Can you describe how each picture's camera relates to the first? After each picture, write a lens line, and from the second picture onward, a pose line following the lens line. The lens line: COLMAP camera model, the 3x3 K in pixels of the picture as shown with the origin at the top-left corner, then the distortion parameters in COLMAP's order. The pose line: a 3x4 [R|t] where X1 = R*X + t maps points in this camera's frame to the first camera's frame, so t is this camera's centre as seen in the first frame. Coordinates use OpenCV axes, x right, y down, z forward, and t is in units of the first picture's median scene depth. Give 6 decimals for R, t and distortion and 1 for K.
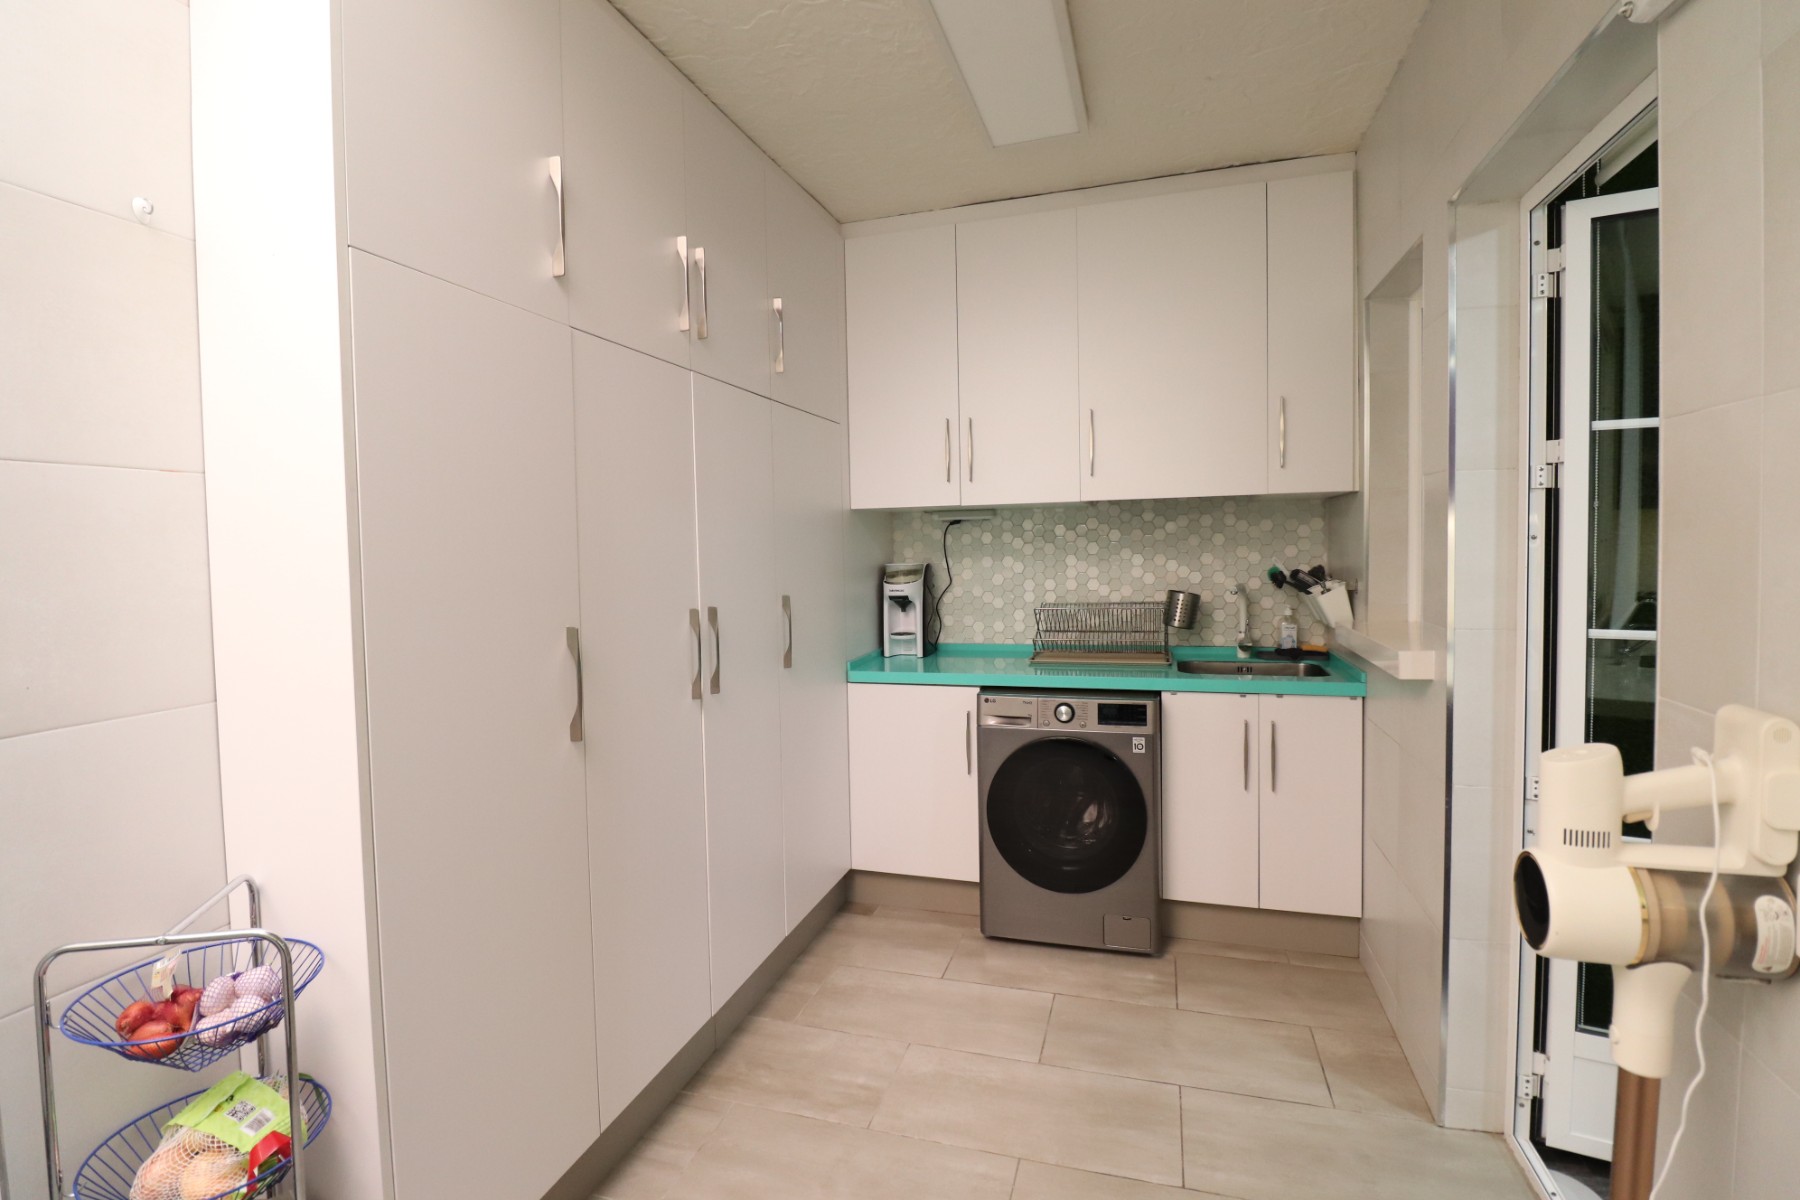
lens RADIAL K [[828.9, 0, 904.8], [0, 828.9, 593.6], [0, 0, 1]] dist [-0.009434, -0.009014]
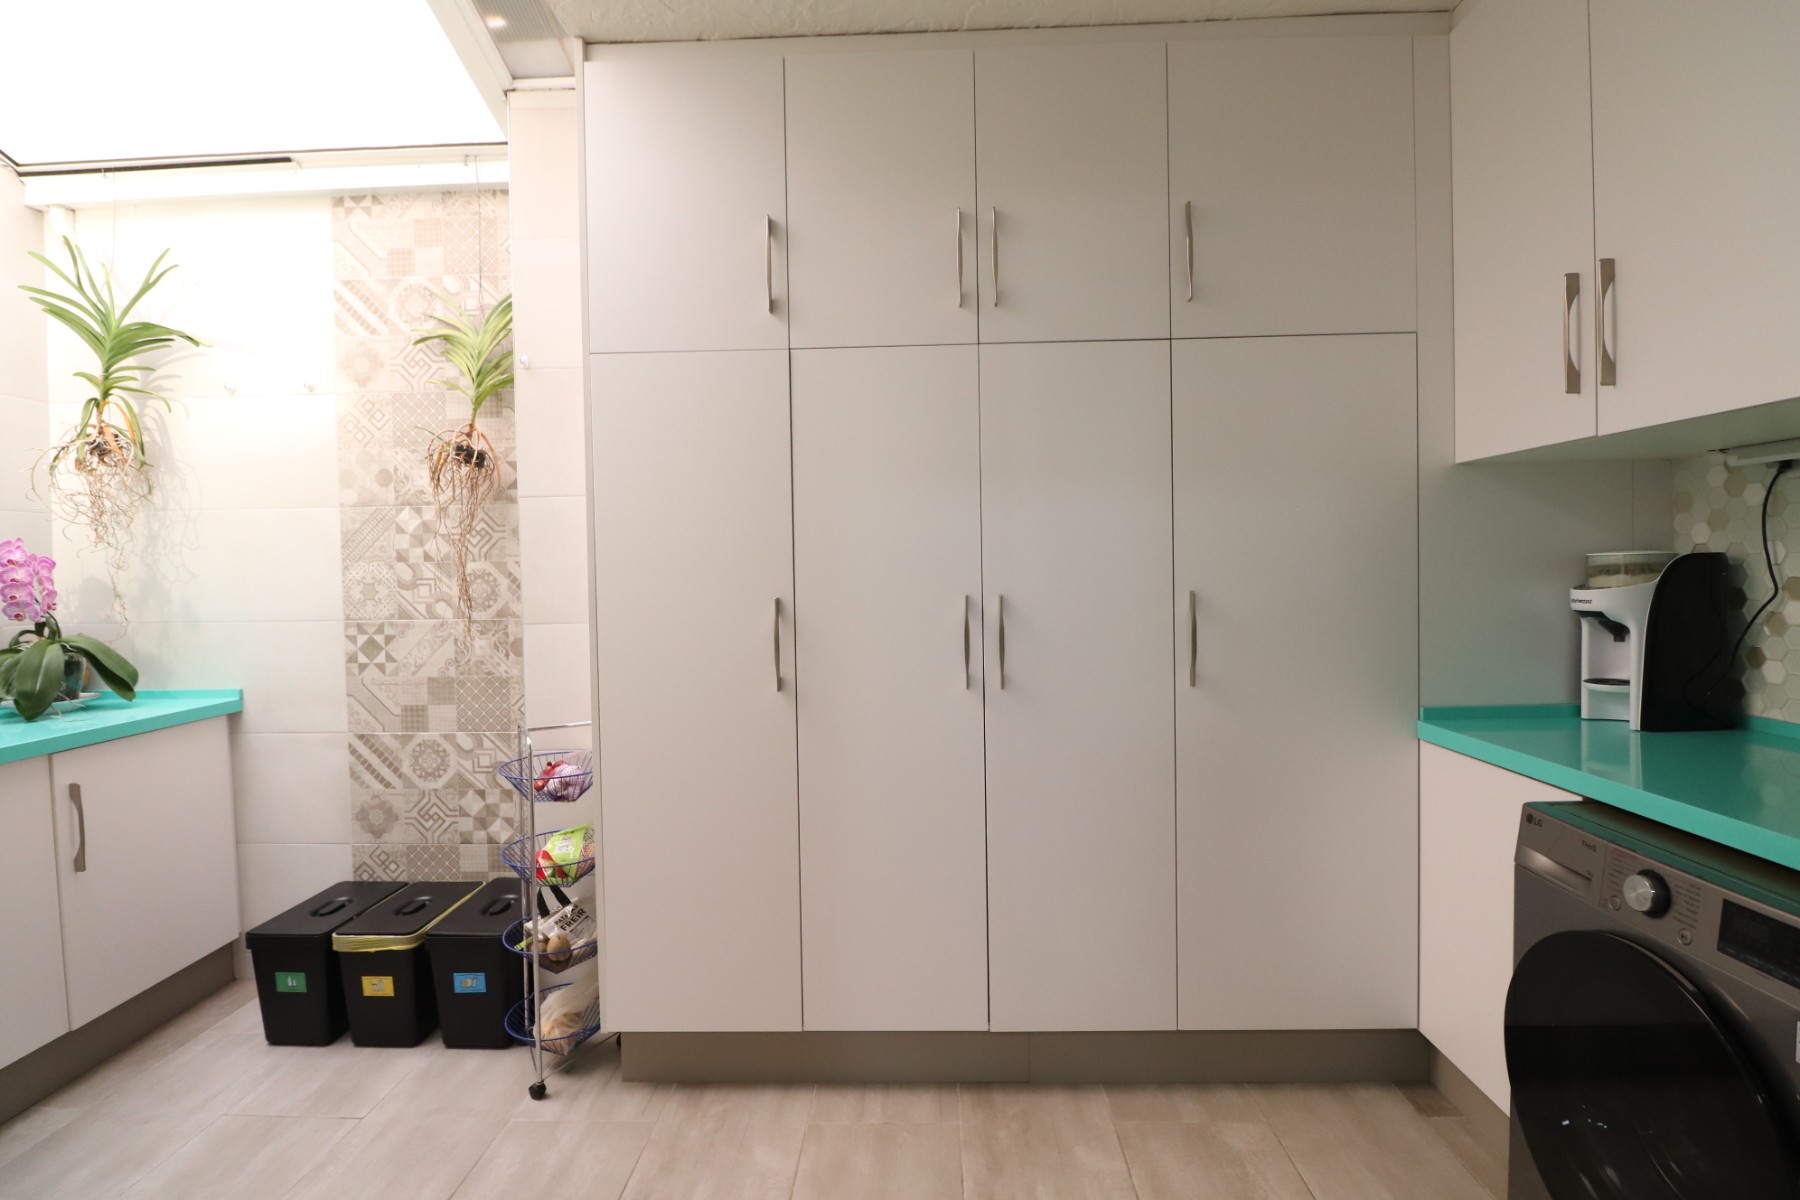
lens RADIAL K [[828.9, 0, 904.8], [0, 828.9, 593.6], [0, 0, 1]] dist [-0.009434, -0.009014]
pose [[0.265771, 0.045900, -0.962943, 0.425259], [-0.045288, 0.998358, 0.035089, -0.007216], [0.962972, 0.034284, 0.267413, 0.440296]]
